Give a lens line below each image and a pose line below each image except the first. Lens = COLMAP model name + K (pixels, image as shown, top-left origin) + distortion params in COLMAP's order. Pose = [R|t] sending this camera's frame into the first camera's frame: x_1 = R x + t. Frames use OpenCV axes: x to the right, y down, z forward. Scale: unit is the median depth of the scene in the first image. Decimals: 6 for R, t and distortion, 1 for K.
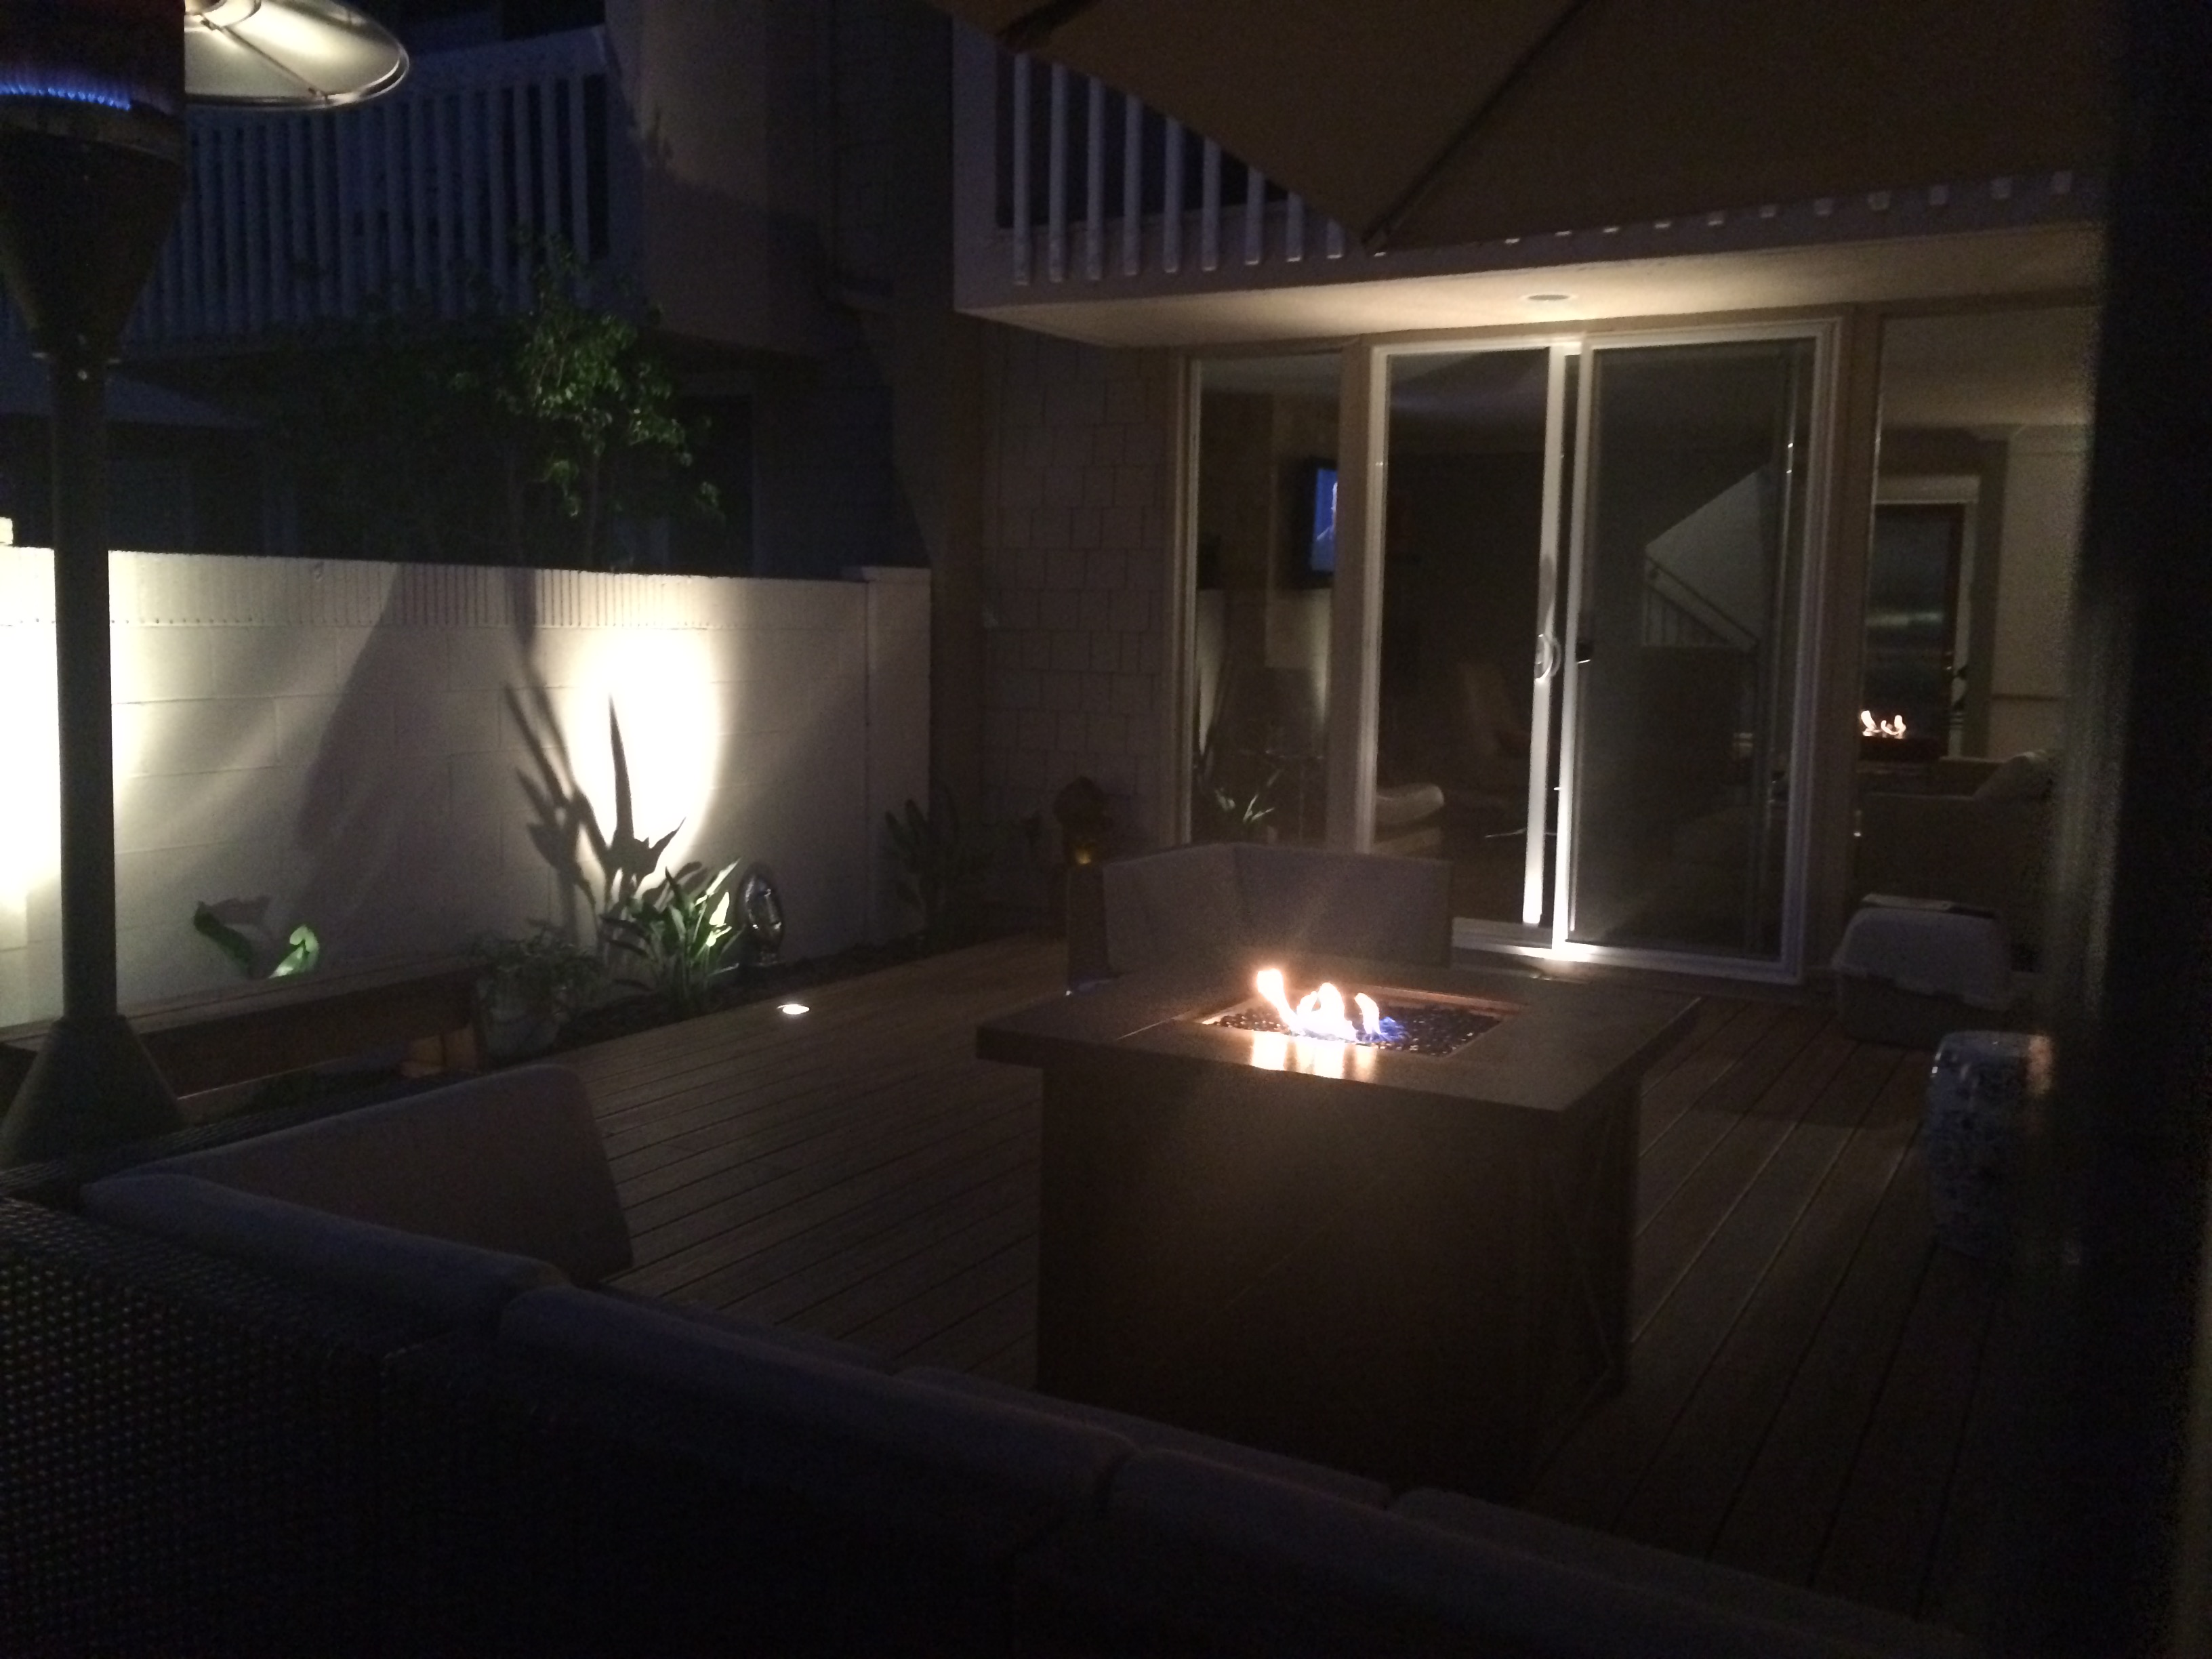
lens RADIAL K [[1898.4, 0, 1090.2], [0, 1898.4, 812.4], [0, 0, 1]] dist [0.085915, -0.099684]
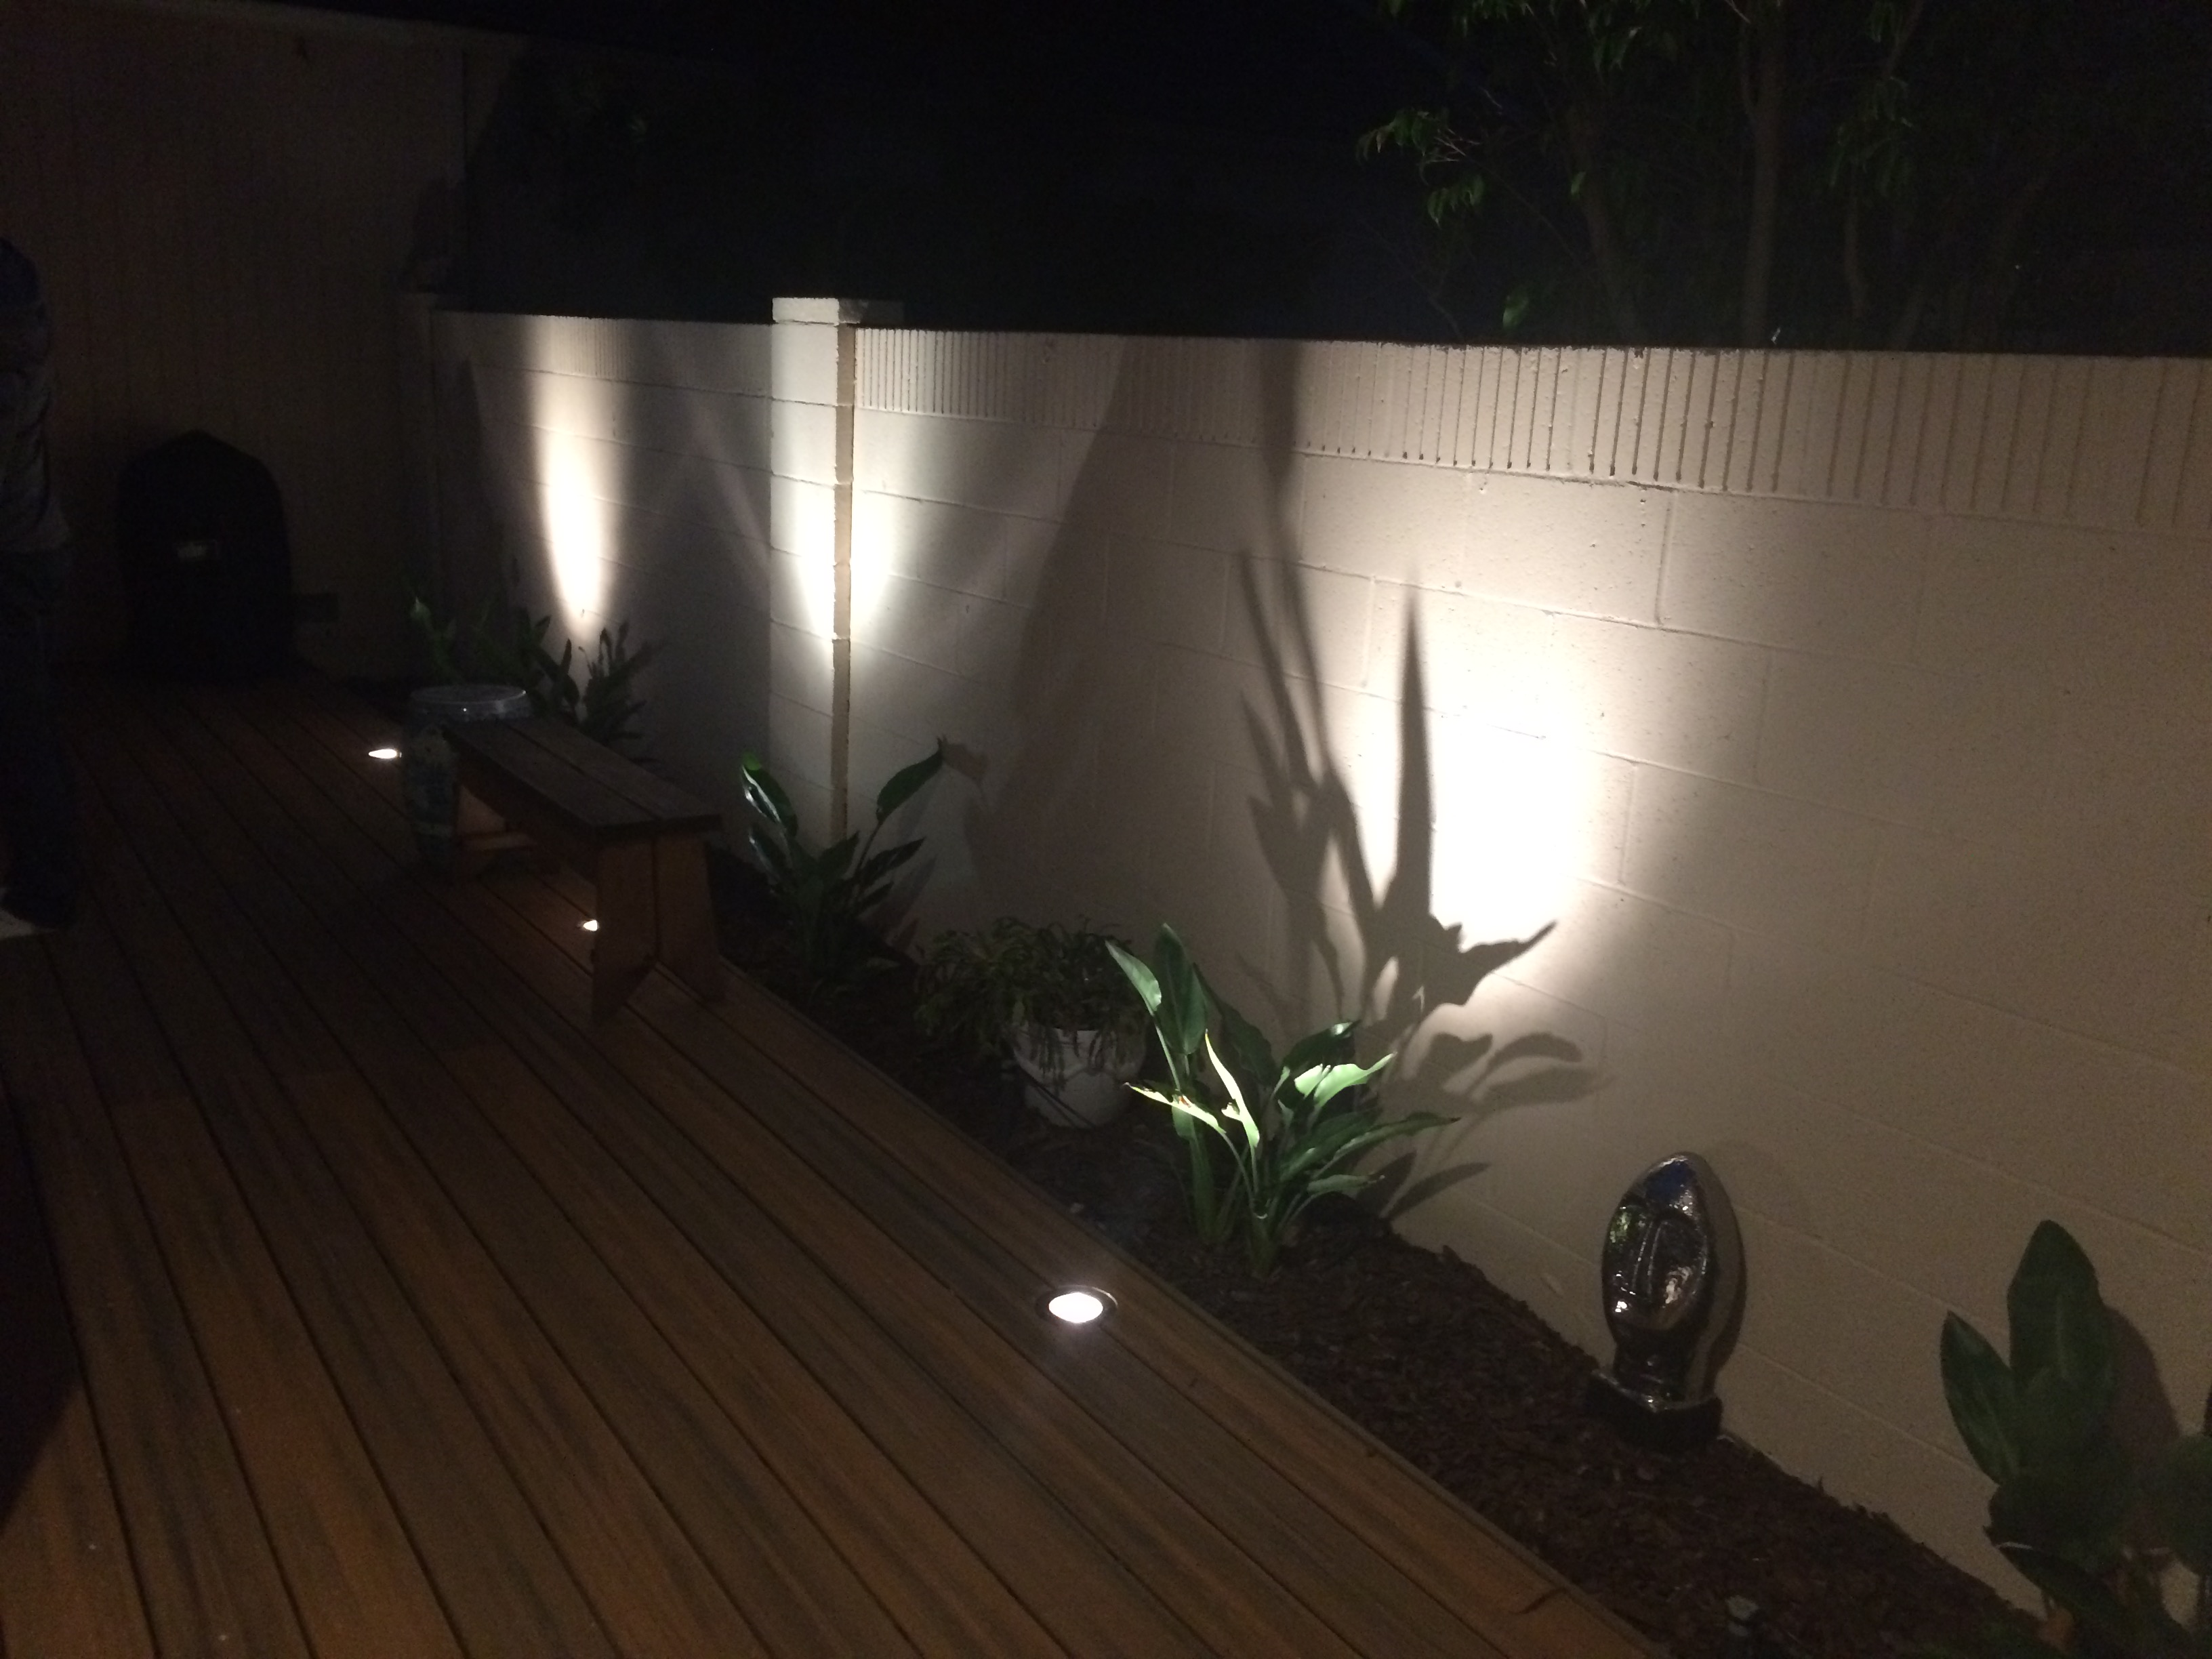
lens RADIAL K [[1898.4, 0, 1090.2], [0, 1898.4, 812.4], [0, 0, 1]] dist [0.085915, -0.099684]
pose [[0.914095, 0.119807, -0.387397, -0.125879], [-0.081706, 0.990181, 0.113430, -0.053317], [0.397183, -0.072033, 0.914908, 0.495141]]
